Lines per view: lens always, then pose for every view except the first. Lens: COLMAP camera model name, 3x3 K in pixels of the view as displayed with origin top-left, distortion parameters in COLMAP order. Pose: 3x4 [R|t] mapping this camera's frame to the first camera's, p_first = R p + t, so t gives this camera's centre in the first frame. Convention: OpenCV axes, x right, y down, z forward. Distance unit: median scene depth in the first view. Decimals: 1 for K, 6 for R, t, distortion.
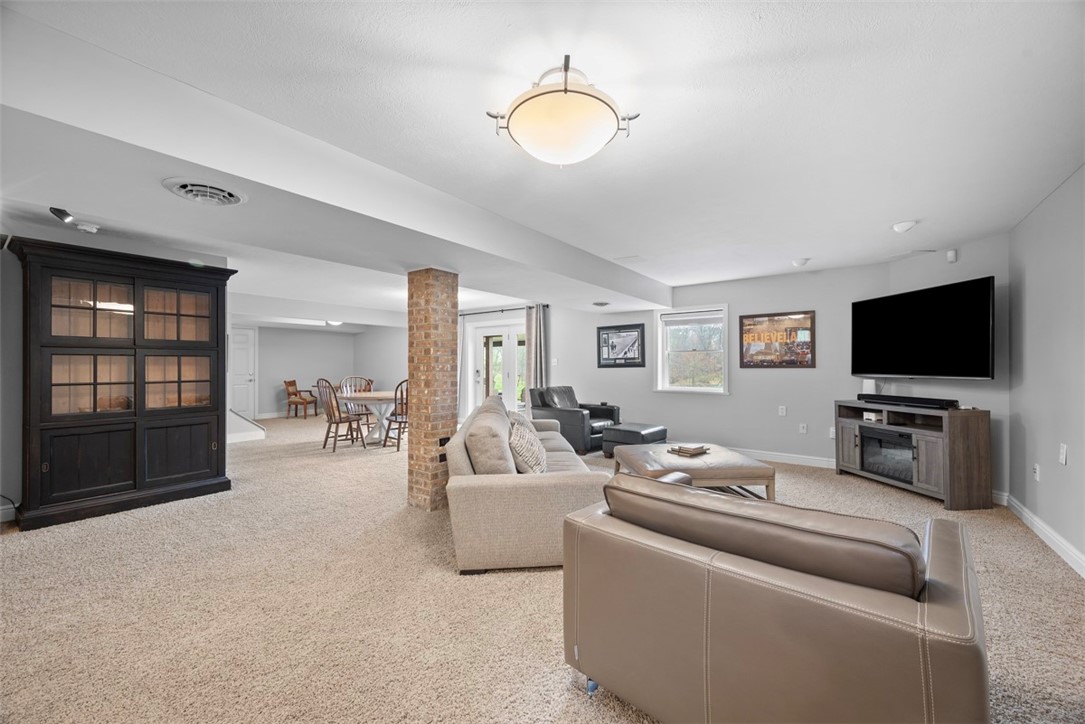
lens RADIAL K [[424.1, 0, 544.8], [0, 424.1, 365.3], [0, 0, 1]] dist [-0.000657, -0.000024]
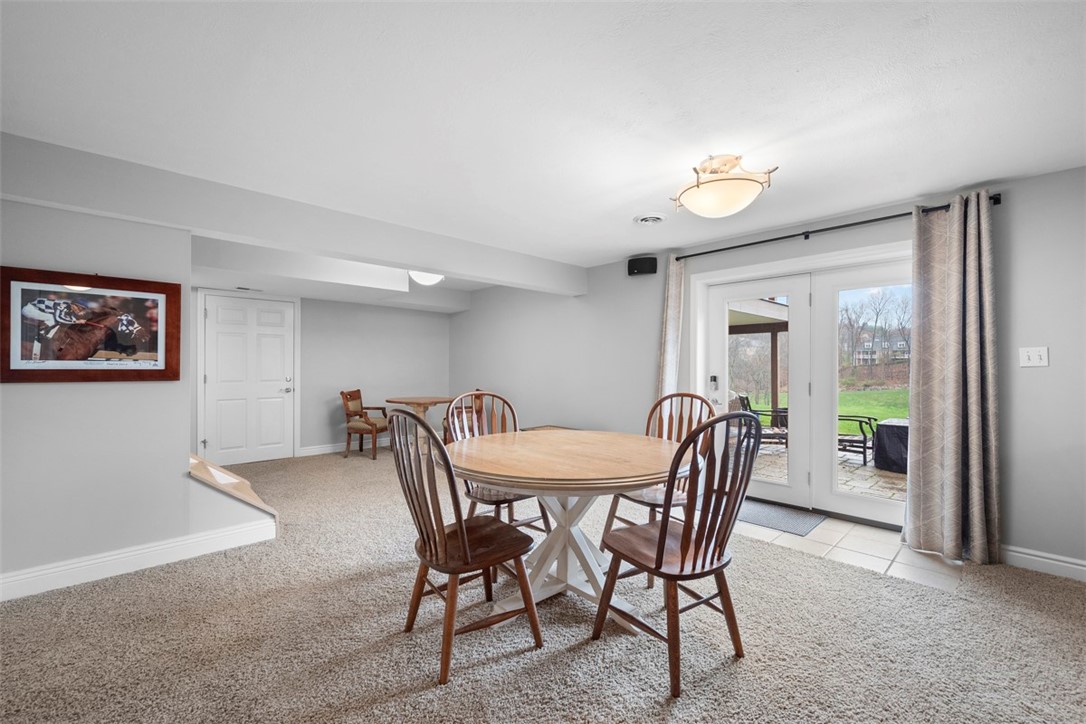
lens RADIAL K [[450.4, 0, 544.3], [0, 450.4, 362.7], [0, 0, 1]] dist [0.001473, 0.000029]
pose [[0.984479, 0.002547, -0.175485, -0.235191], [-0.003992, 0.999961, -0.007881, 0.001433], [0.175458, 0.008460, 0.984450, 0.444893]]
